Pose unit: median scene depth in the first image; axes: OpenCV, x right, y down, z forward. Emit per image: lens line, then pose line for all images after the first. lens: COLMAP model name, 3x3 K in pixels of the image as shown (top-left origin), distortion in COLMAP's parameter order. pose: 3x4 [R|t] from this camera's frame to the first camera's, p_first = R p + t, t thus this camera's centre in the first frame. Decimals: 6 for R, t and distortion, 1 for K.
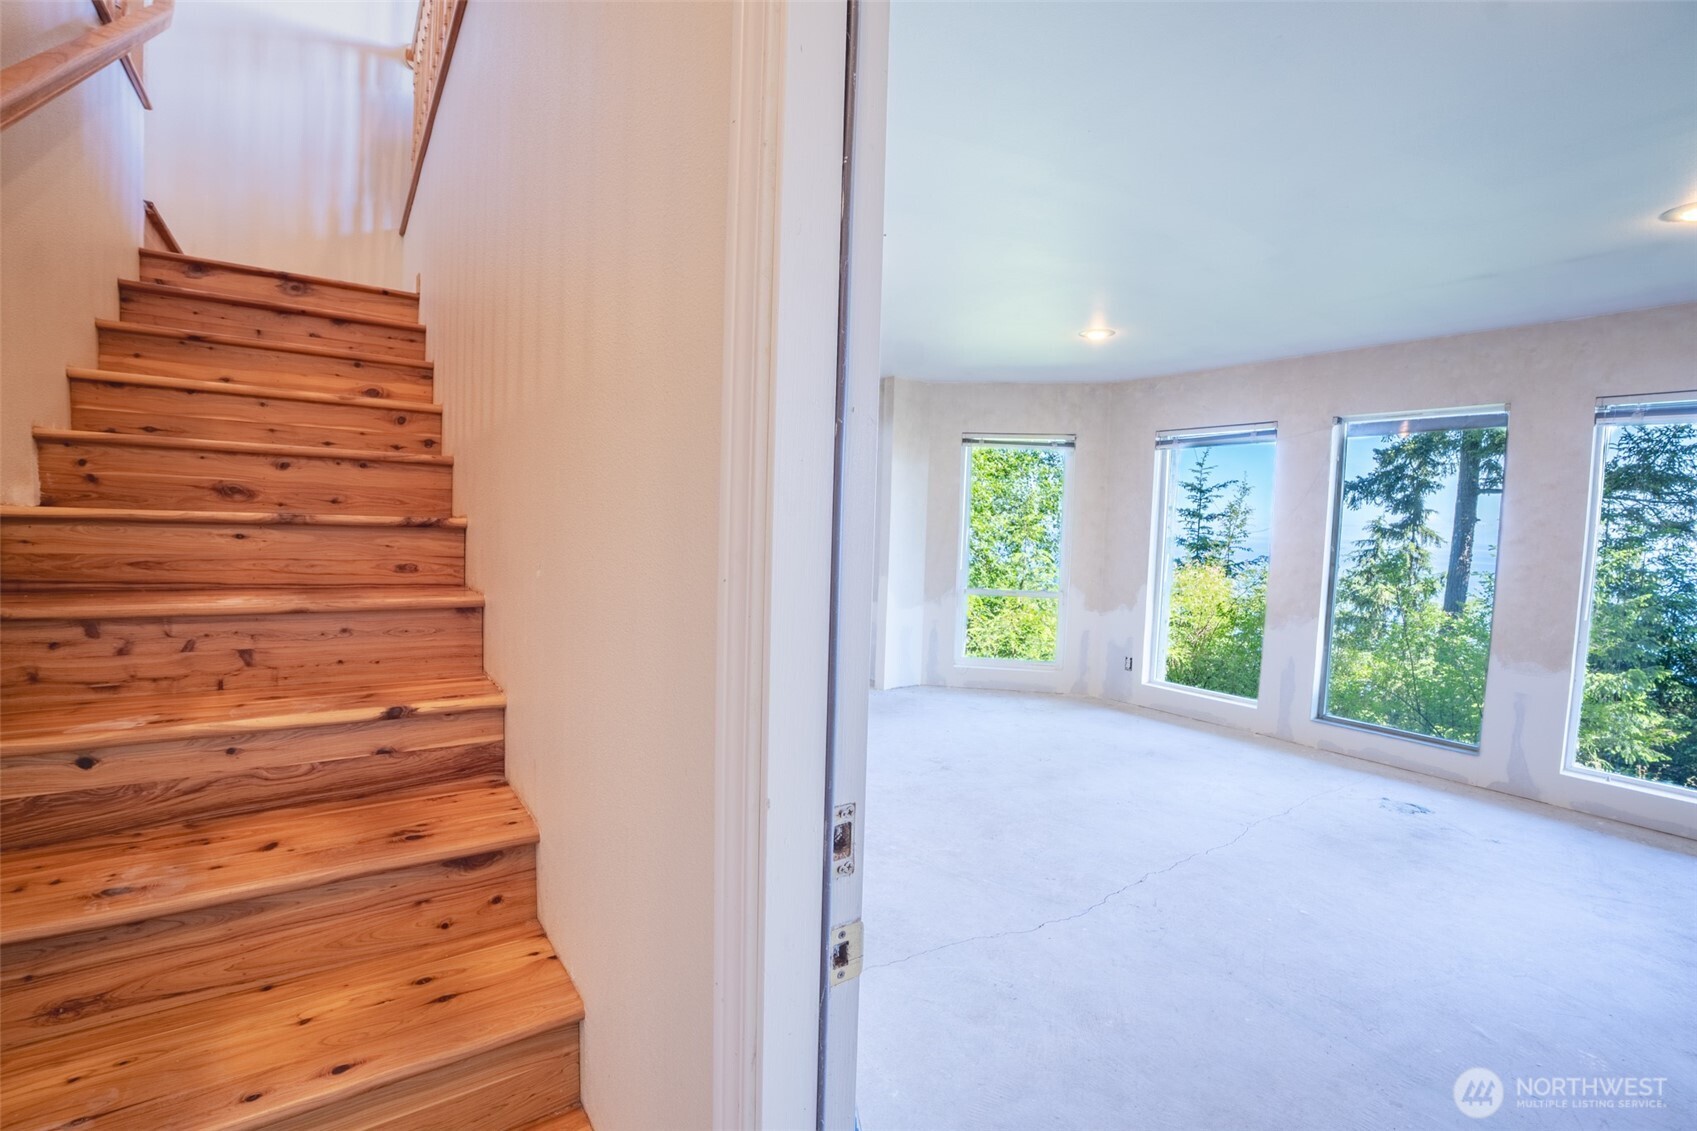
lens RADIAL K [[750.3, 0, 854.8], [0, 750.3, 569.3], [0, 0, 1]] dist [-0.074839, 0.020677]
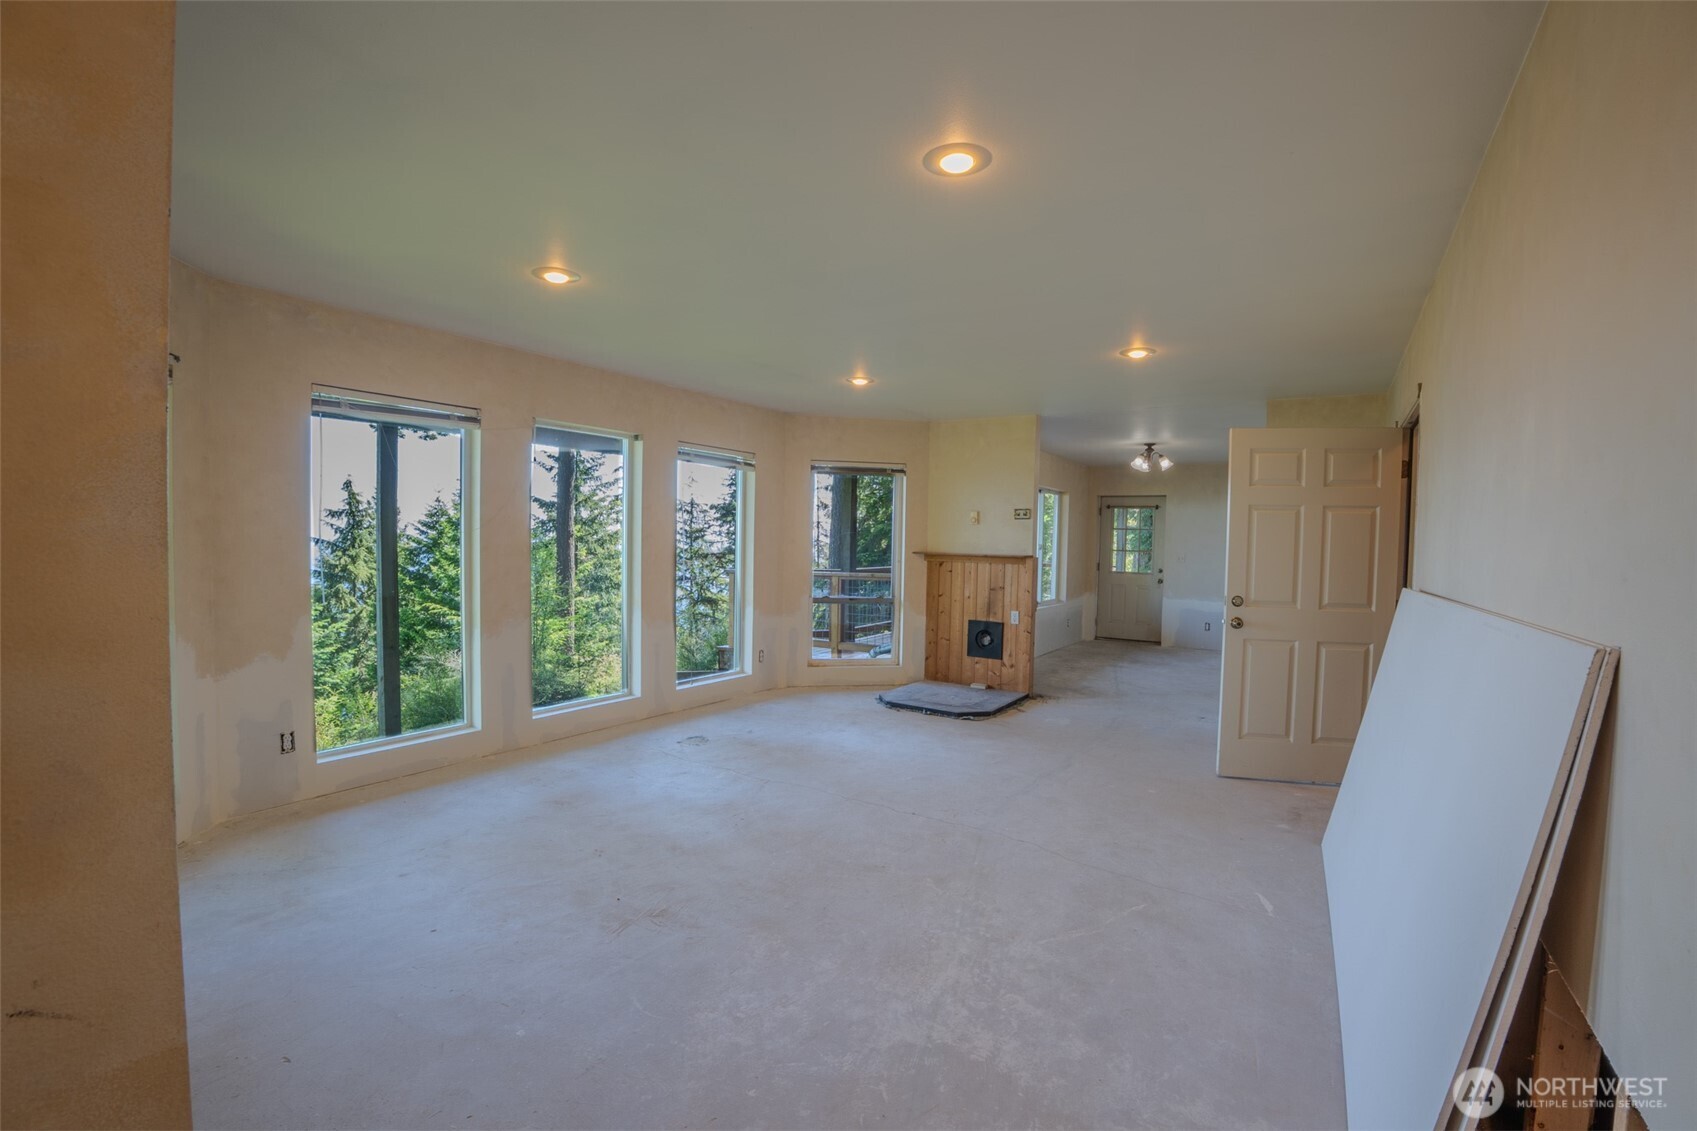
lens RADIAL K [[750.3, 0, 854.8], [0, 750.3, 569.3], [0, 0, 1]] dist [-0.074839, 0.020677]
pose [[-0.377152, -0.082486, 0.922471, -0.466848], [0.018285, 0.995169, 0.096462, -0.089998], [-0.925971, 0.053248, -0.373821, 0.943196]]
